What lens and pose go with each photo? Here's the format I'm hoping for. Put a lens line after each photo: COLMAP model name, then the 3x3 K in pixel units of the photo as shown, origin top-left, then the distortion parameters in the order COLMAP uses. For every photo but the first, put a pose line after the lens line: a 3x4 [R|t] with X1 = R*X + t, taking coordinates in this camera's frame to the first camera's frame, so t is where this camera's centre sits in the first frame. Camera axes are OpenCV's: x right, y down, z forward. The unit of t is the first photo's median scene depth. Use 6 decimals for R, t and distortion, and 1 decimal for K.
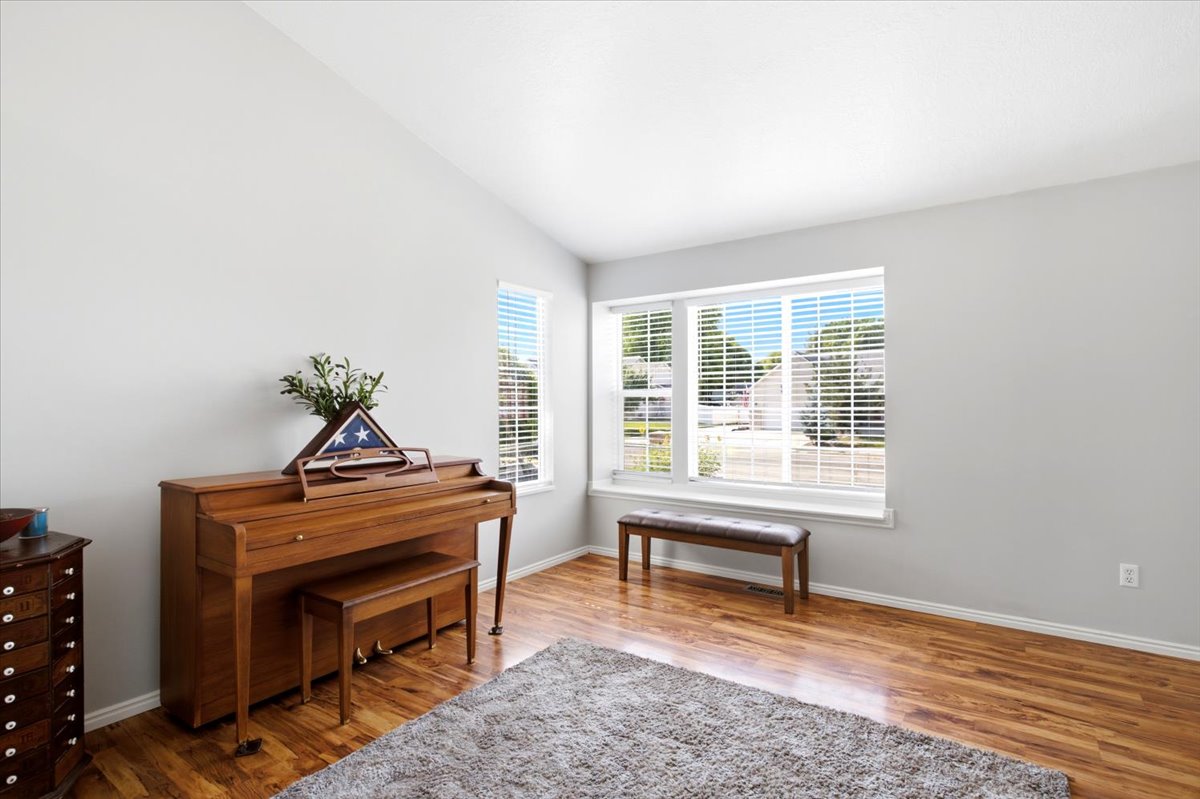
lens RADIAL K [[598.6, 0, 601.2], [0, 598.6, 410.6], [0, 0, 1]] dist [0.001161, 0.000579]
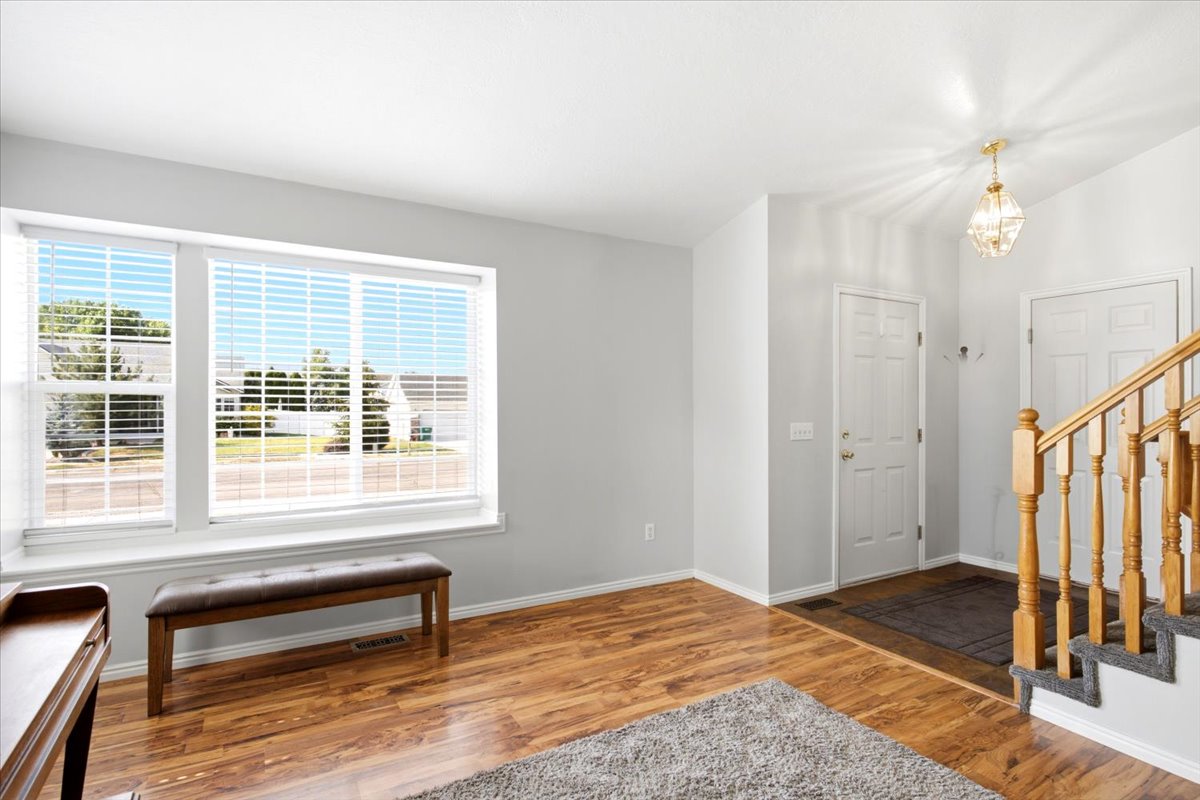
lens RADIAL K [[598.6, 0, 601.2], [0, 598.6, 411.1], [0, 0, 1]] dist [0.001161, 0.000579]
pose [[0.422258, -0.001485, 0.906475, -0.402867], [0.006797, 0.999976, -0.001528, -0.003724], [-0.906450, 0.006806, 0.422258, 0.495038]]
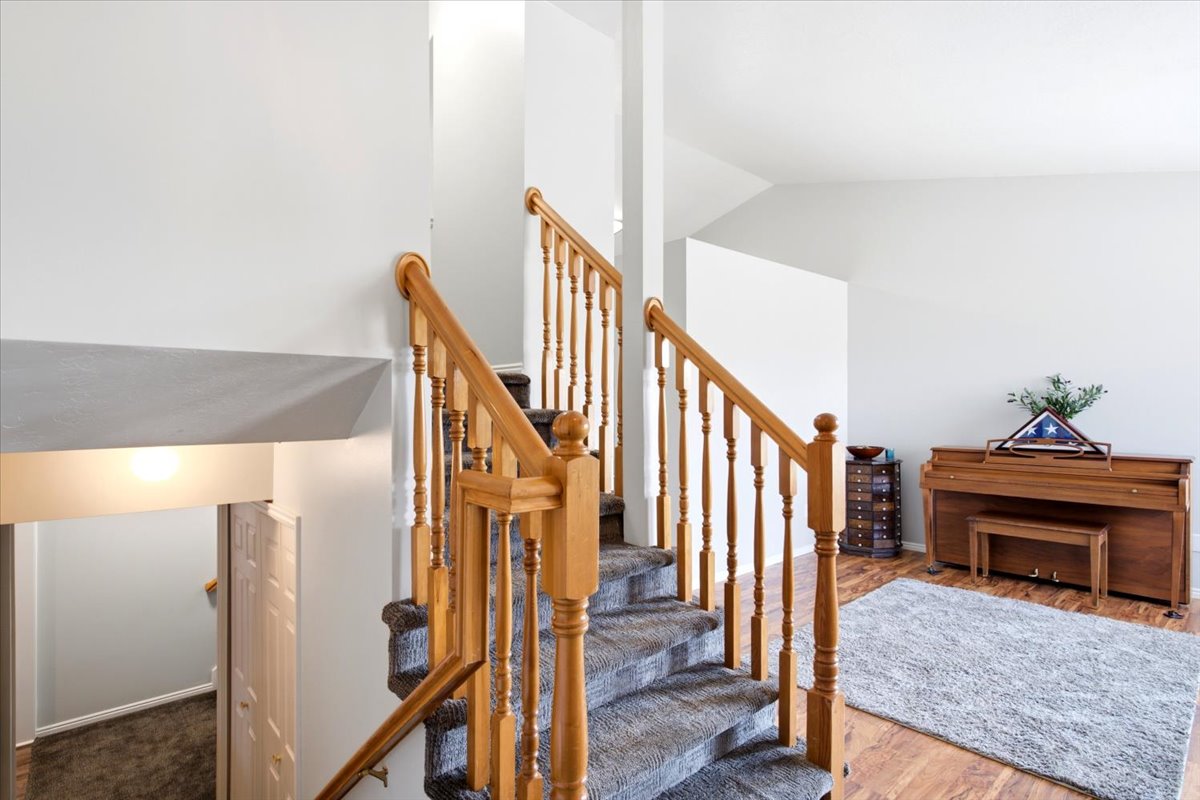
lens RADIAL K [[596.1, 0, 598.5], [0, 596.1, 407.1], [0, 0, 1]] dist [0.002122, 0.001104]
pose [[-0.233992, 0.003850, -0.972231, 1.175919], [-0.010577, 0.999923, 0.006505, -0.011323], [0.972181, 0.011805, -0.233933, 0.233157]]
